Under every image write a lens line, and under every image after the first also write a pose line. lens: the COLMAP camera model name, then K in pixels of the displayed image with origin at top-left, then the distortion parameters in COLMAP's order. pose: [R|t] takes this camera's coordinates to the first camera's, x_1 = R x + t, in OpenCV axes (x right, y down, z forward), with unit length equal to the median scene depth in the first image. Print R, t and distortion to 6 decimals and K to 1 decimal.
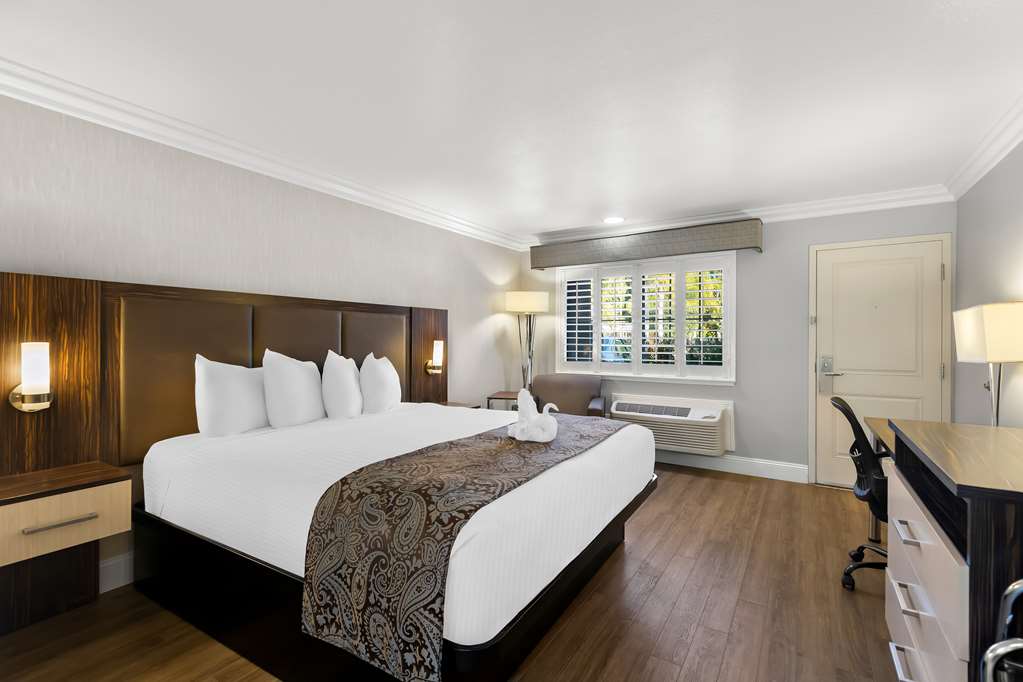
lens RADIAL K [[459.5, 0, 529.1], [0, 459.5, 337.4], [0, 0, 1]] dist [0.000239, -0.000040]
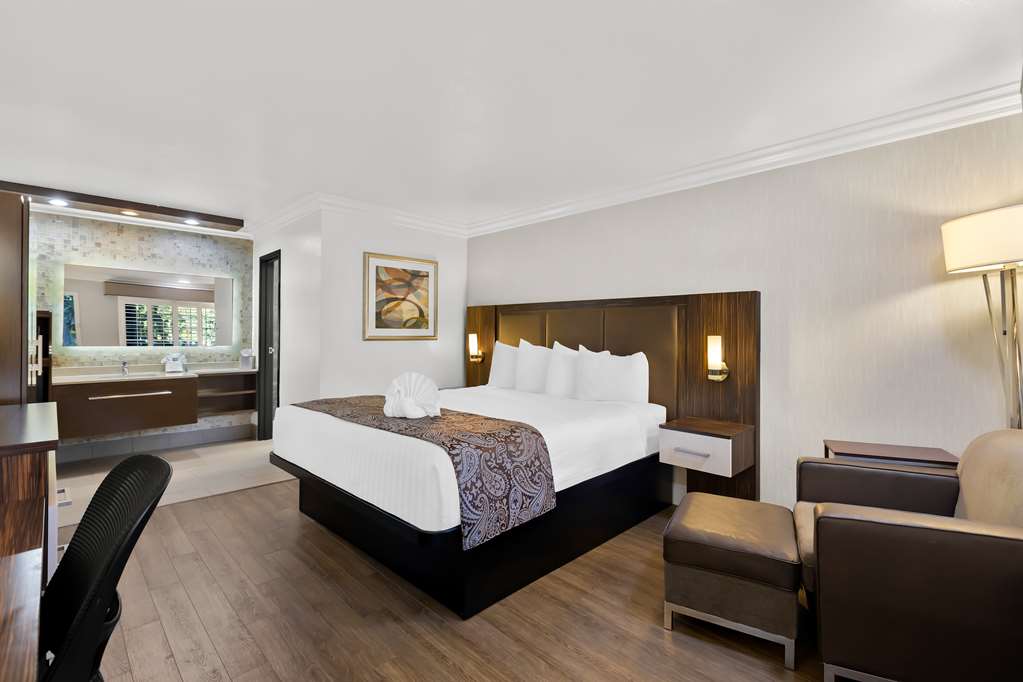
lens RADIAL K [[459.5, 0, 529.1], [0, 459.5, 337.4], [0, 0, 1]] dist [0.000239, -0.000040]
pose [[-0.221008, 0.012472, -0.975192, 0.642341], [-0.000540, 0.999917, 0.012911, -0.002357], [0.975272, 0.003380, -0.220983, 0.920489]]
